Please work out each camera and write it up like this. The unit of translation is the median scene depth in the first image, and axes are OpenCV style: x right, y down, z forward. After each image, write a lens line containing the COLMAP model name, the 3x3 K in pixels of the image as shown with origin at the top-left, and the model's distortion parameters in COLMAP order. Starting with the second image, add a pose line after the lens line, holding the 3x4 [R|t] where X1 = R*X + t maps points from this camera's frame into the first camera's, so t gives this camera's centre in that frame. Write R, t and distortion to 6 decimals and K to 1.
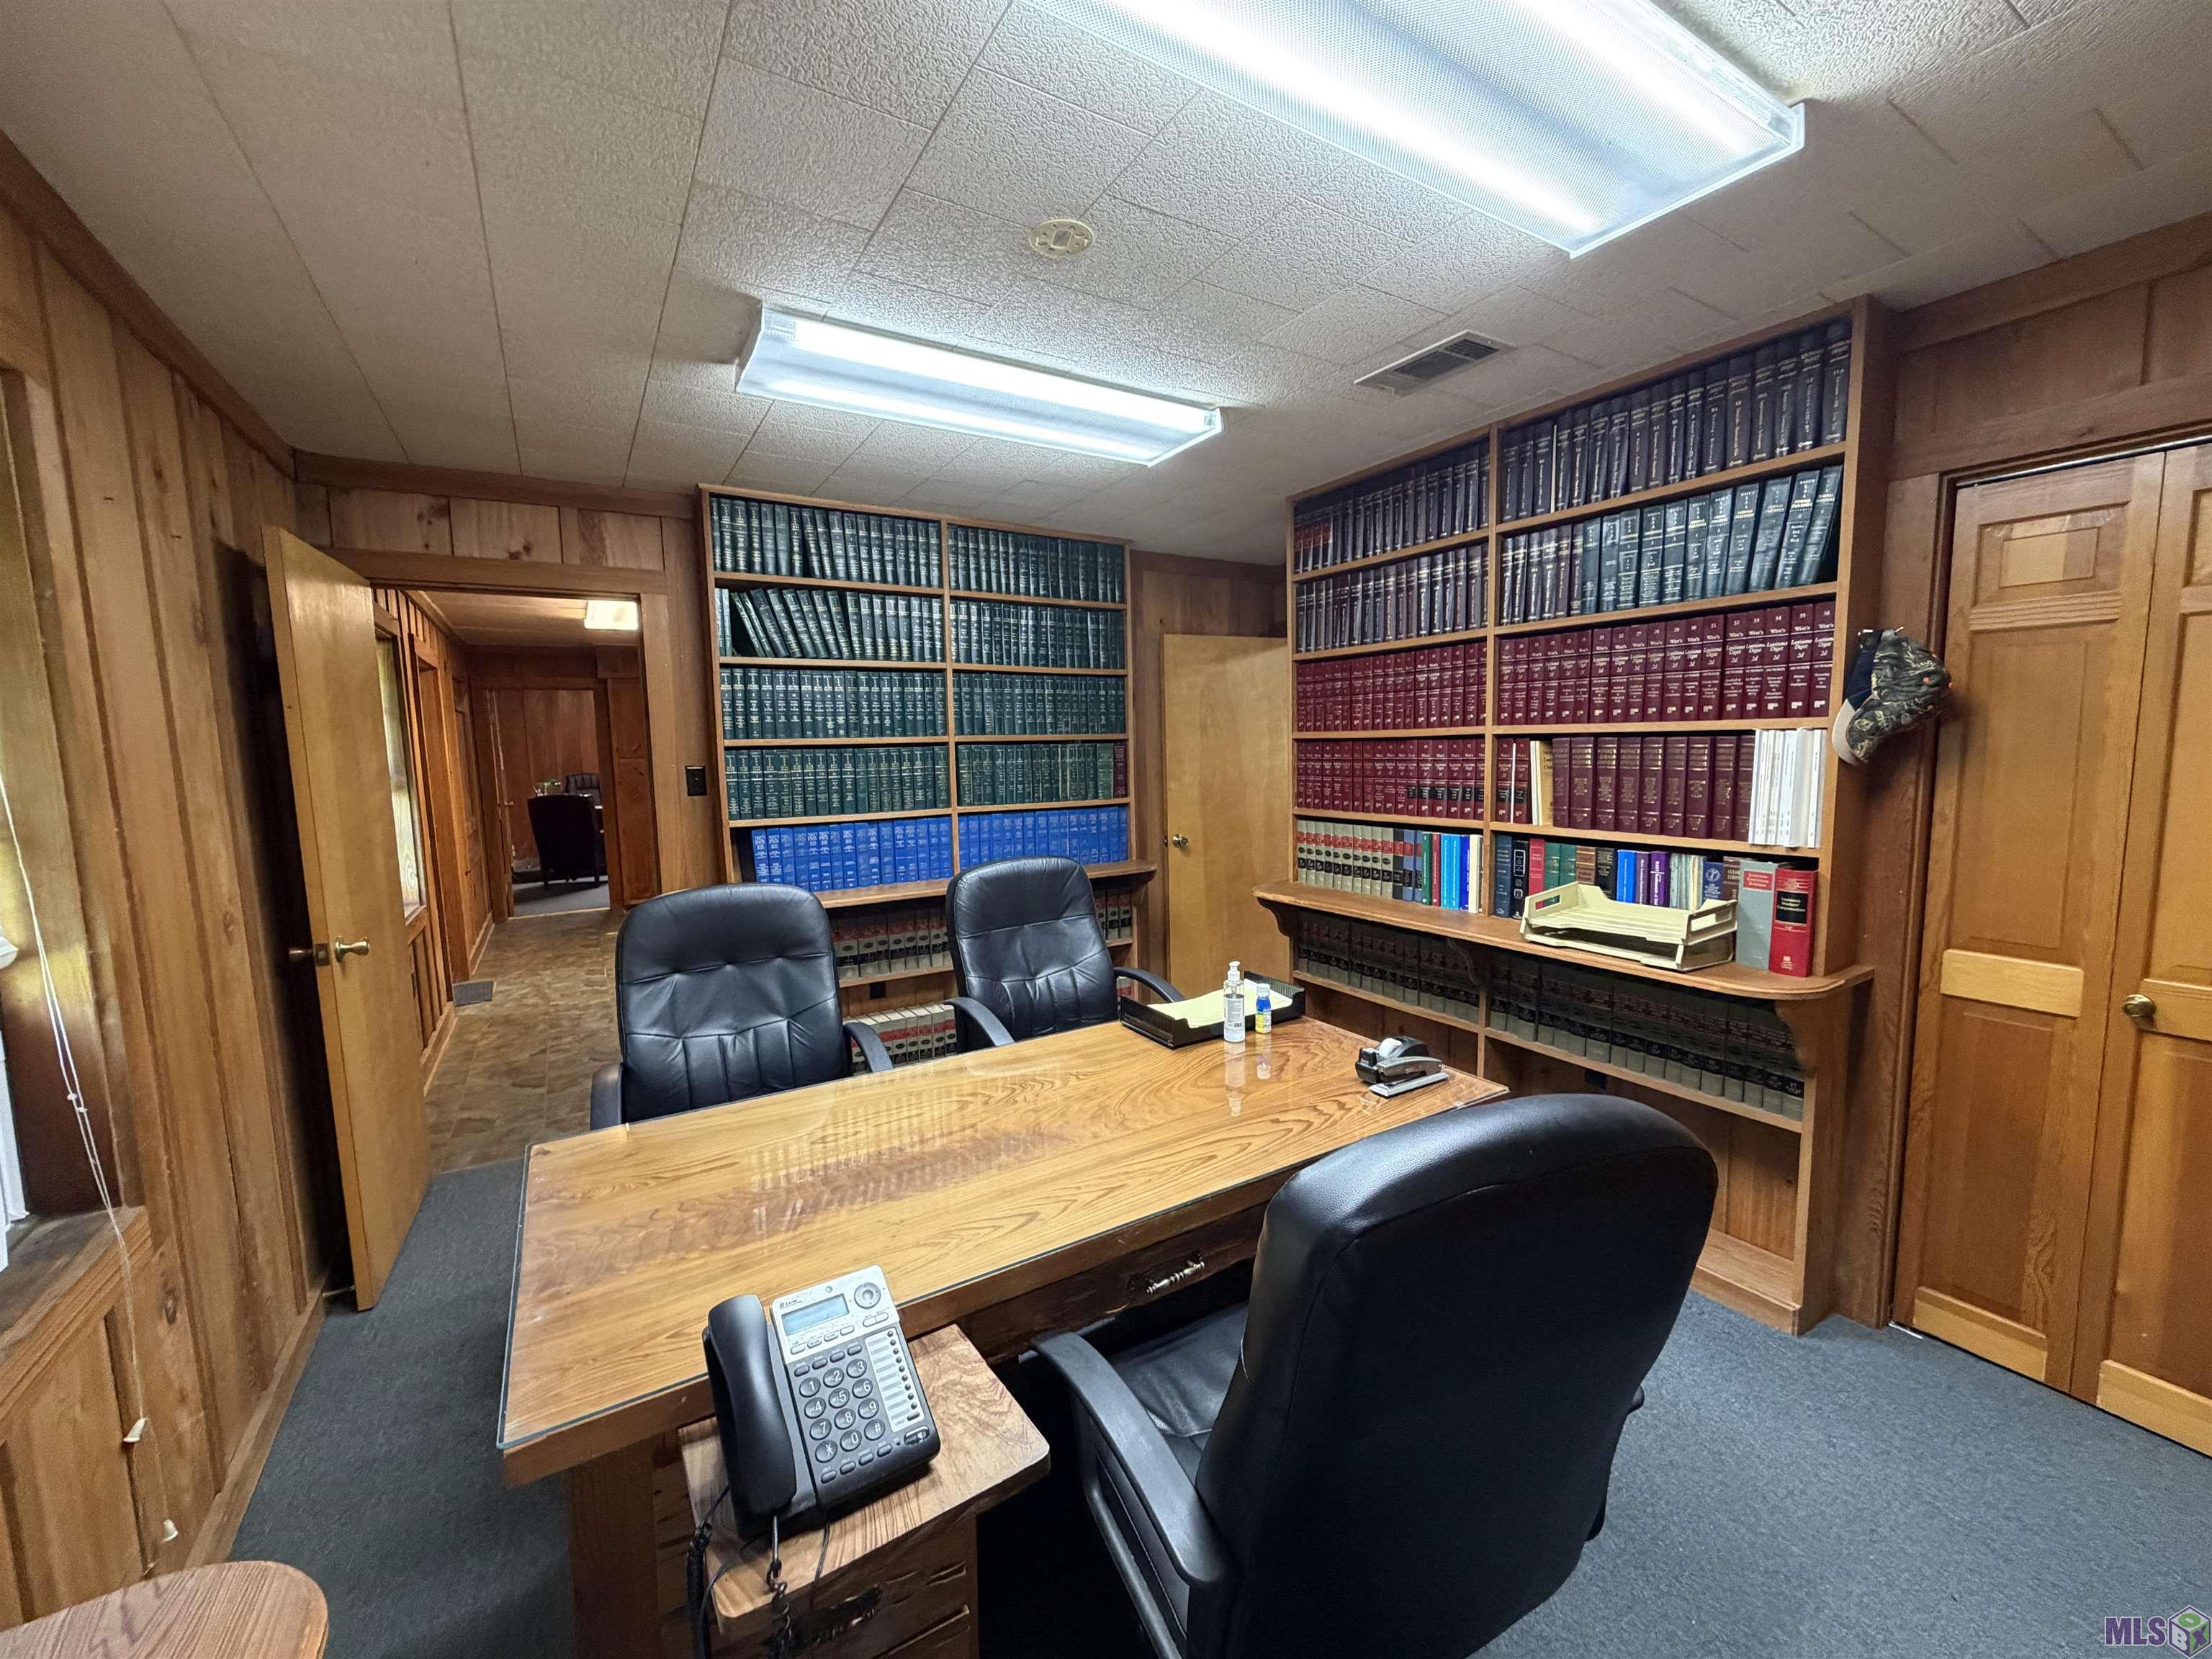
lens RADIAL K [[879.7, 0, 1107.7], [0, 879.7, 830.8], [0, 0, 1]] dist [-0.000705, -0.000120]
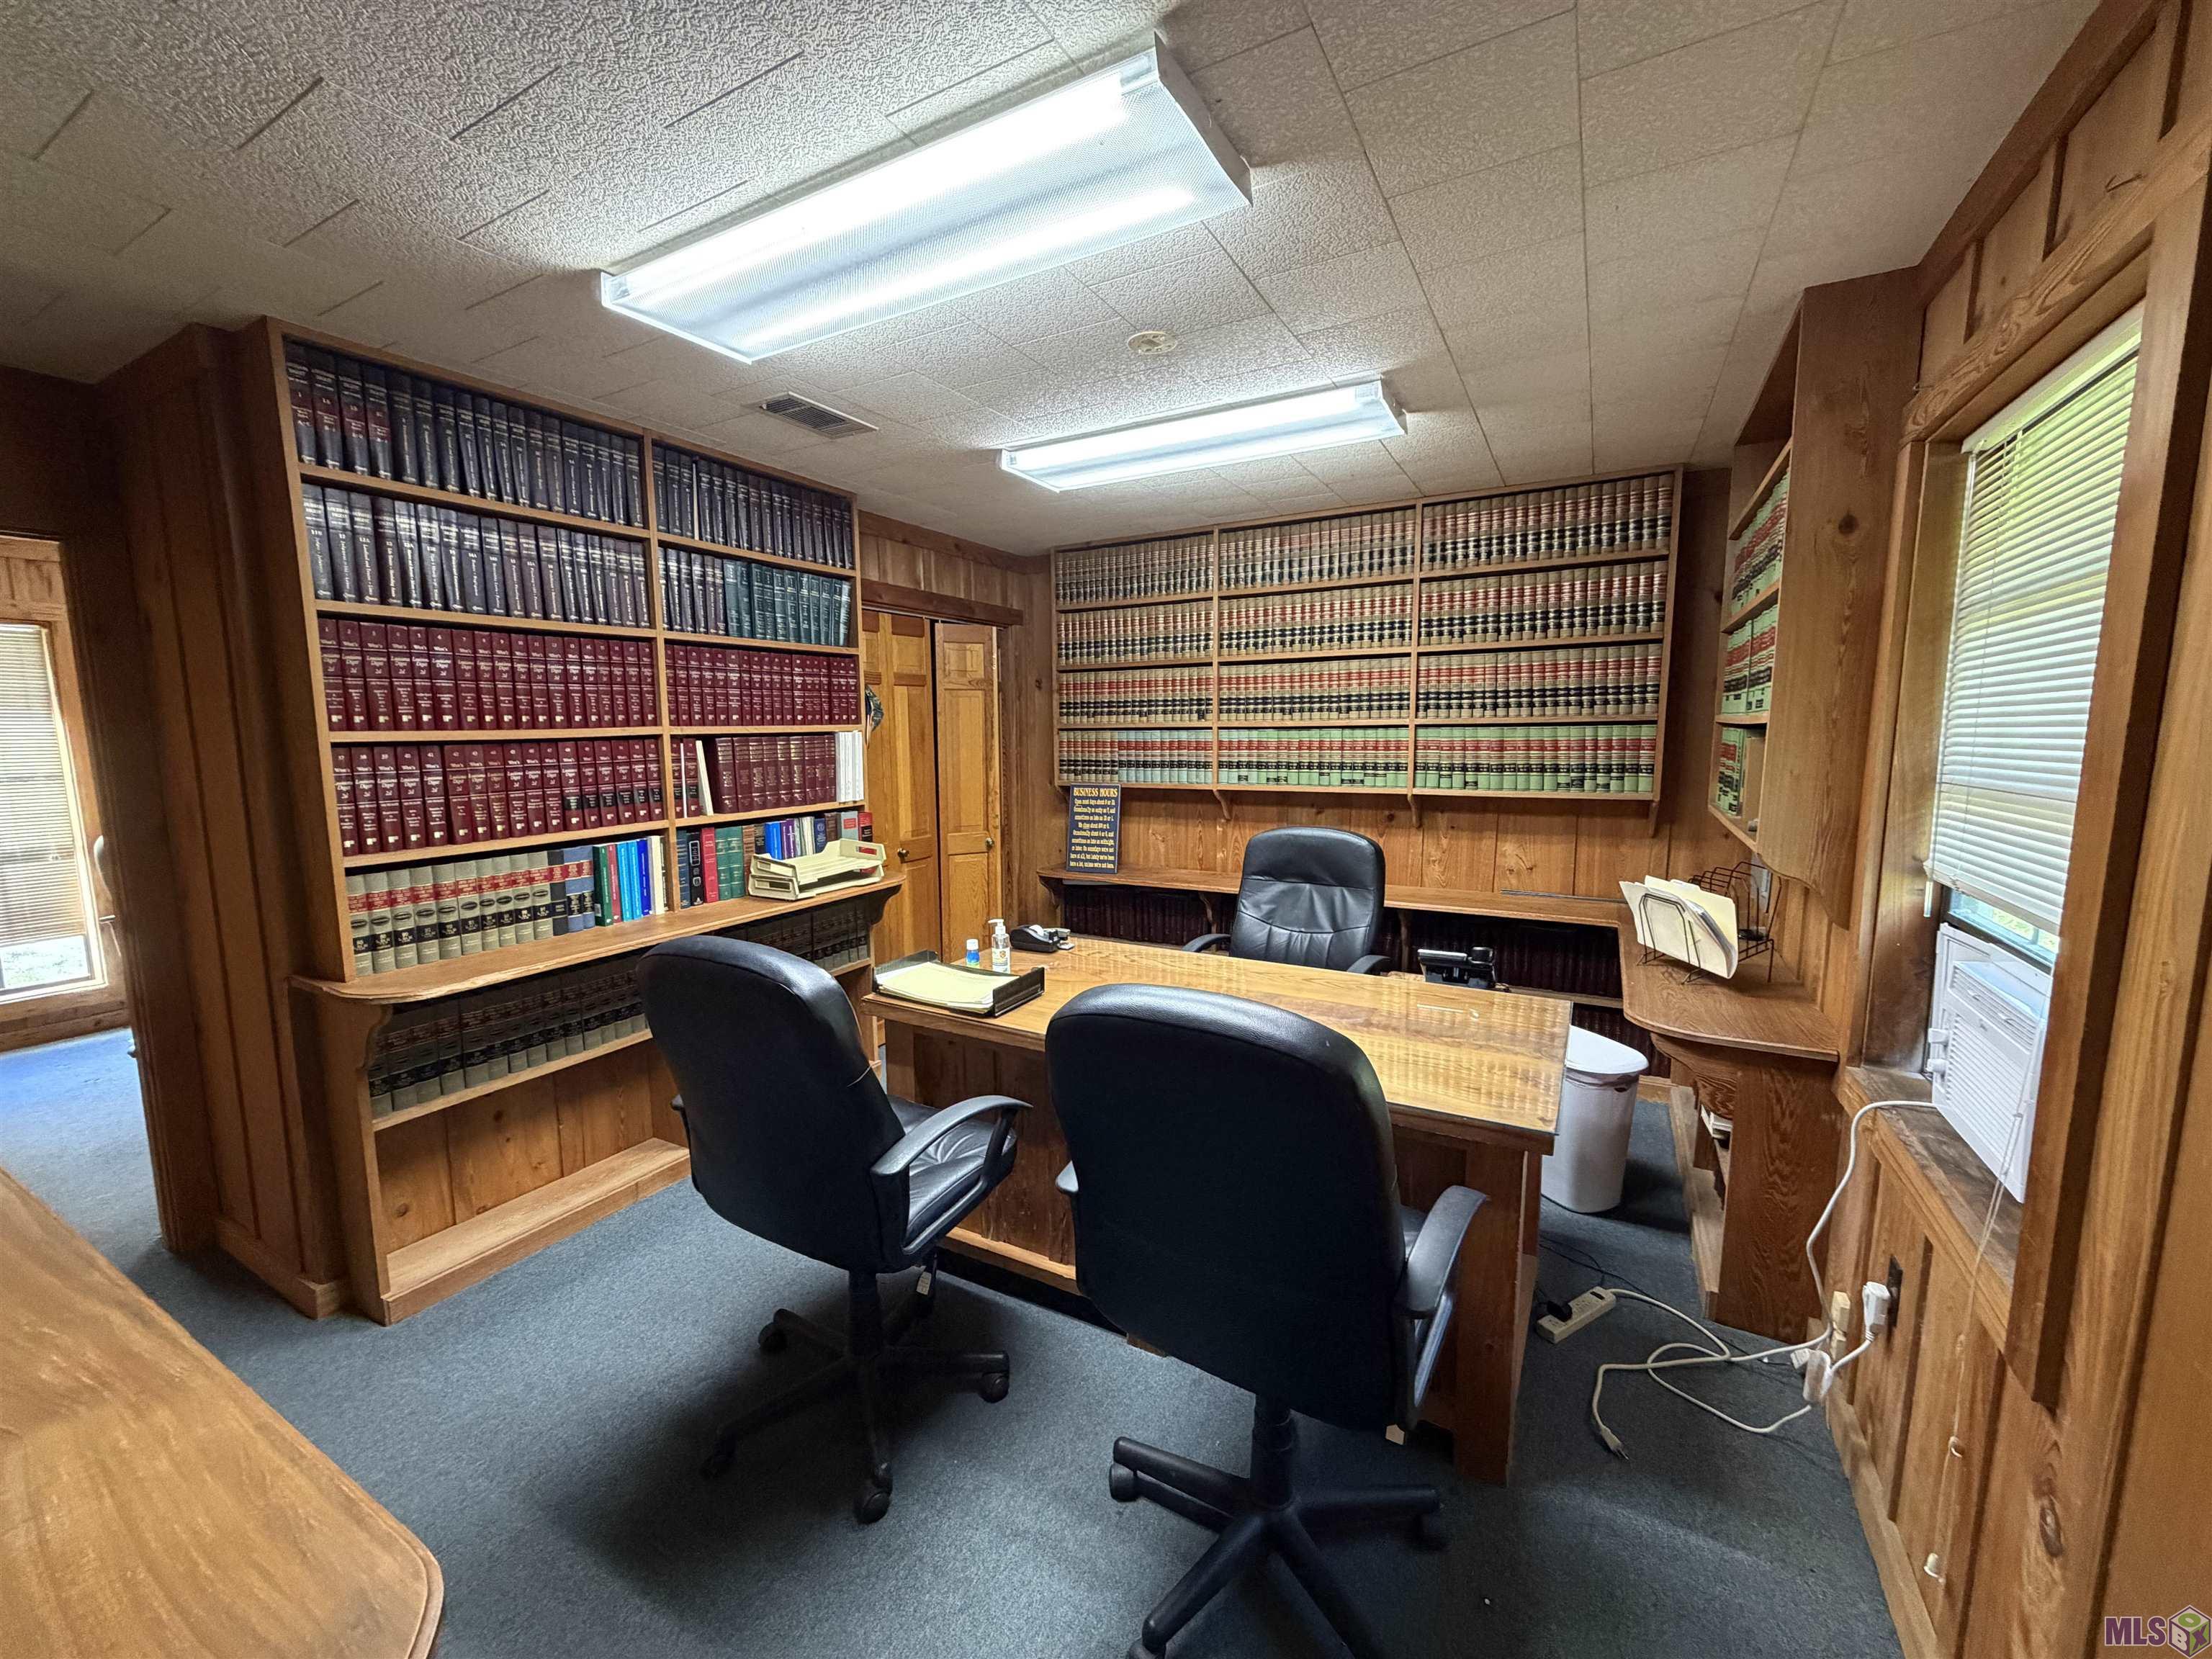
lens RADIAL K [[879.7, 0, 1093.3], [0, 879.7, 831.3], [0, 0, 1]] dist [-0.000705, -0.000120]
pose [[-0.479120, -0.083823, 0.873738, -0.685346], [0.109567, 0.981932, 0.154285, -0.099269], [-0.870884, 0.169654, -0.461280, 1.021078]]
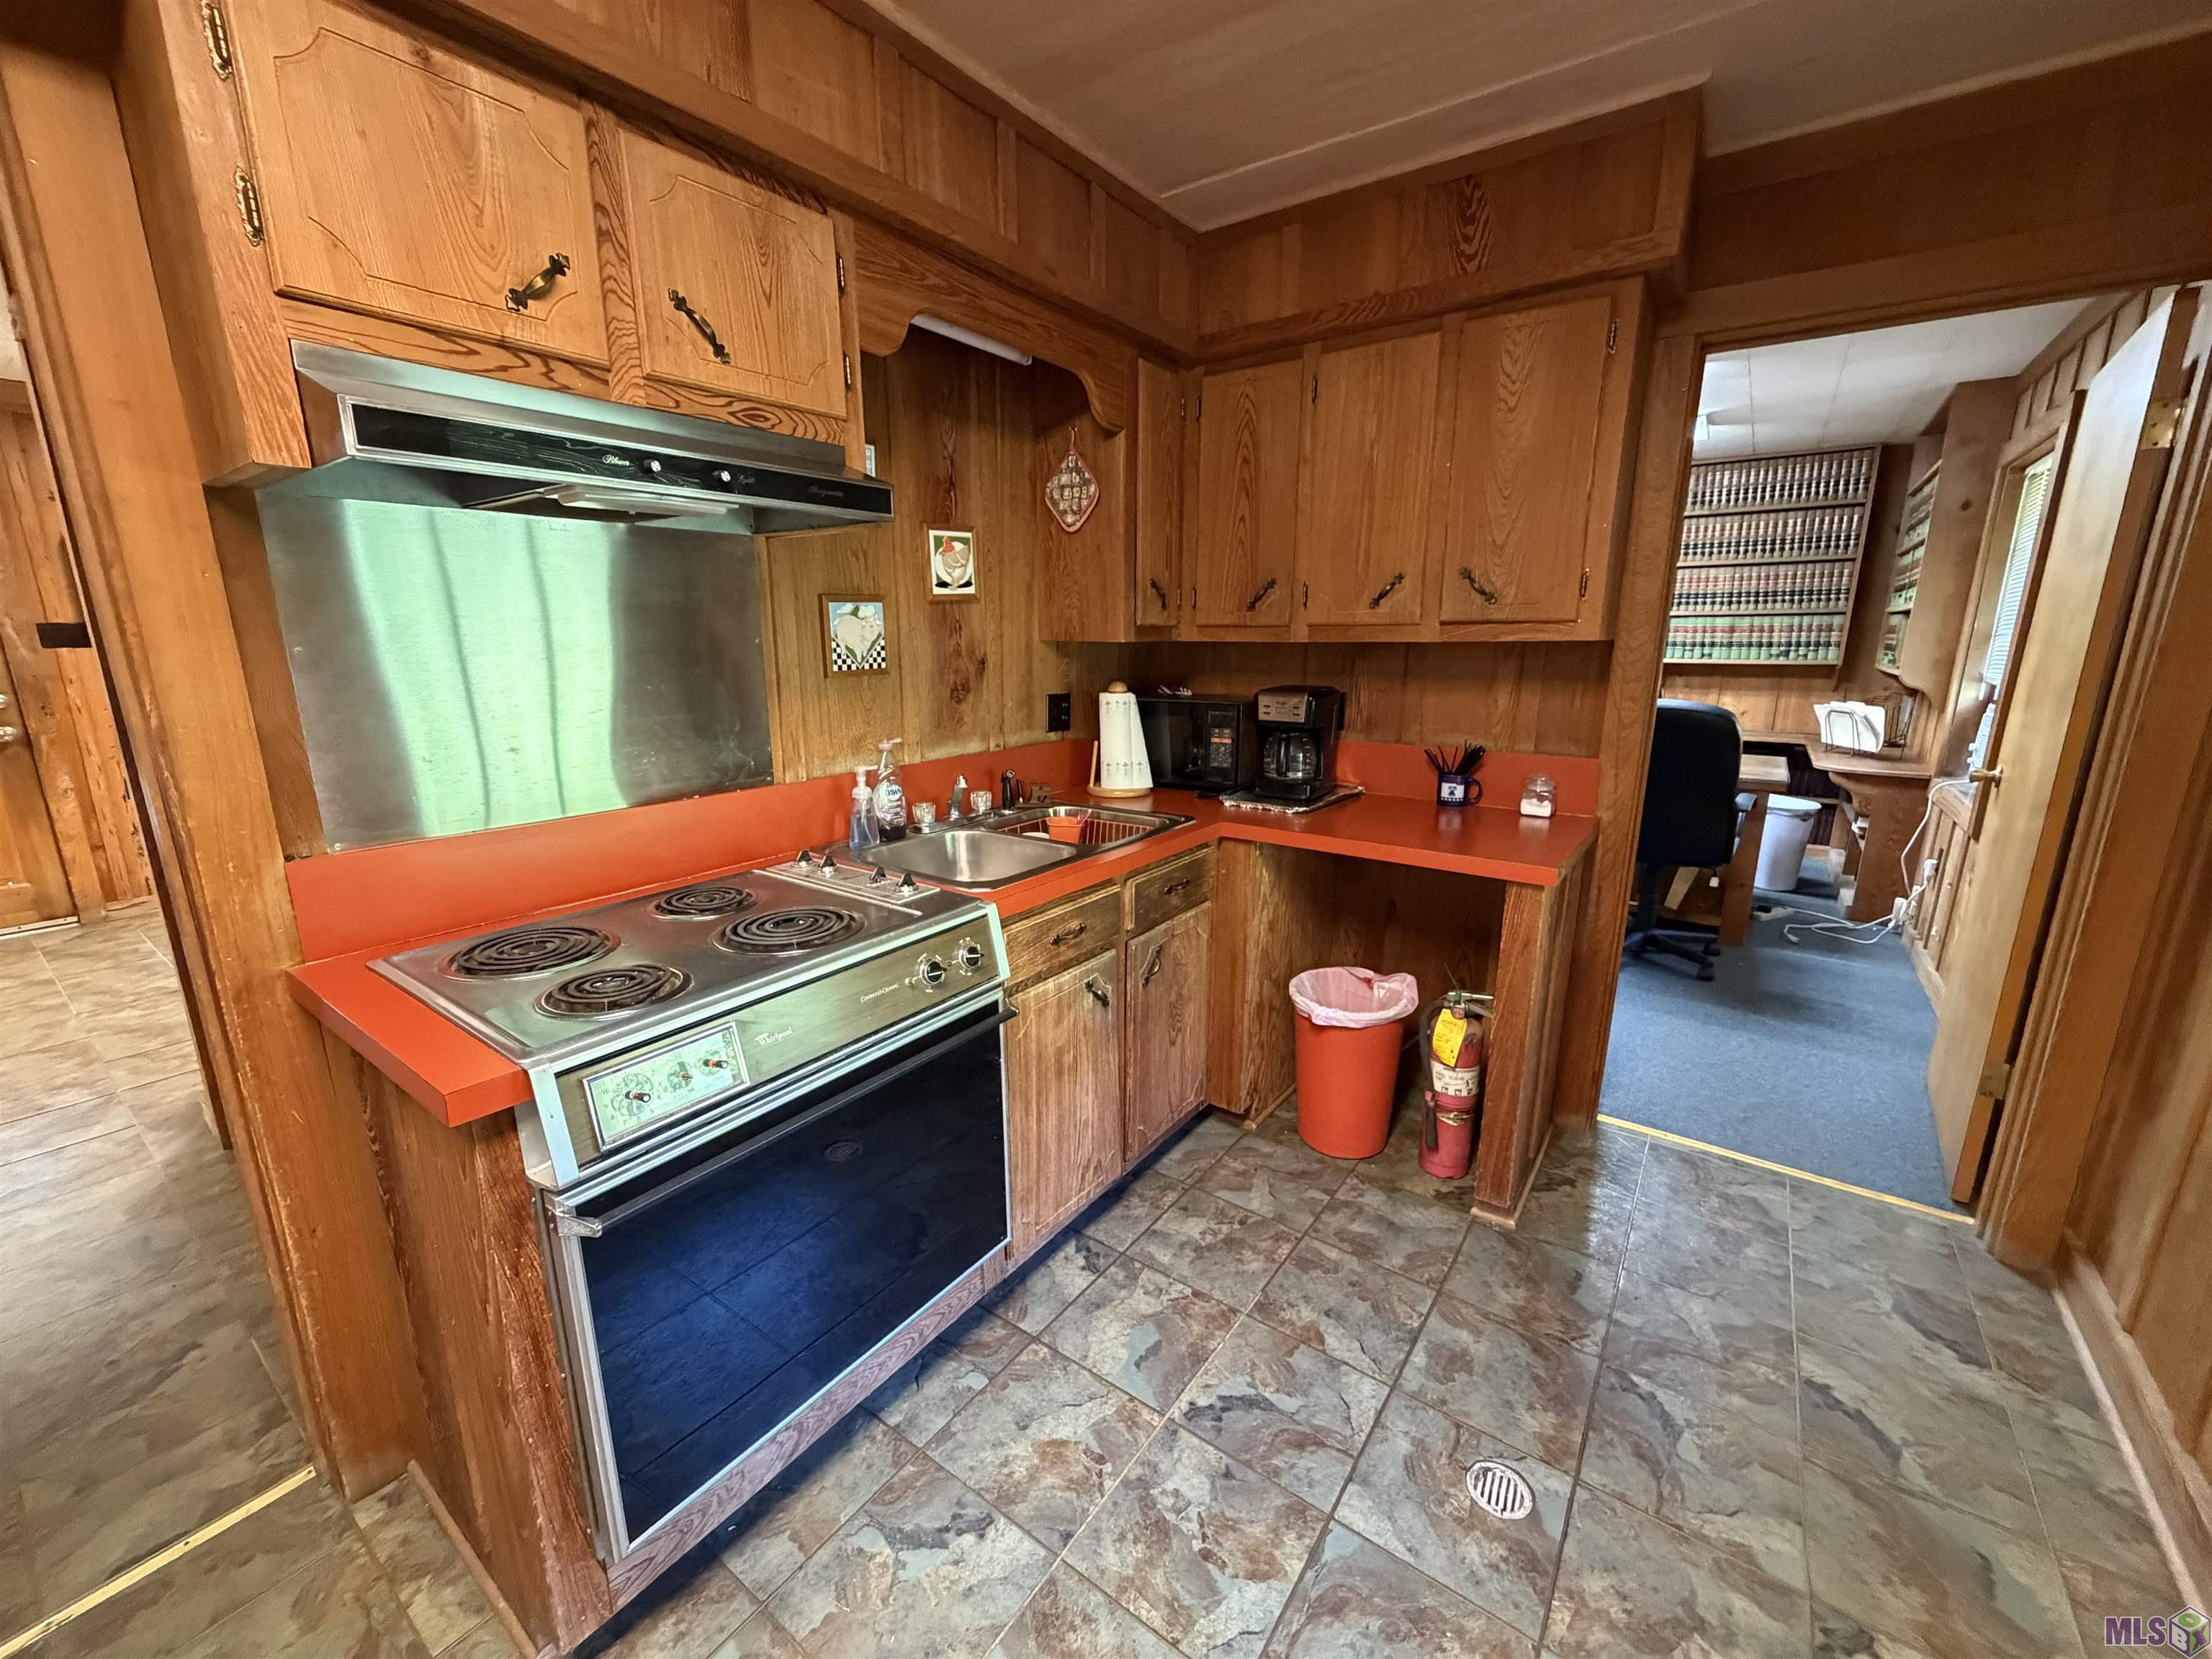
lens RADIAL K [[879.7, 0, 1101.1], [0, 879.7, 829.2], [0, 0, 1]] dist [-0.000705, -0.000120]
pose [[-0.377631, -0.185842, 0.907115, -1.157820], [0.103197, 0.965102, 0.240683, -0.144436], [-0.920187, 0.184501, -0.345274, 1.924339]]
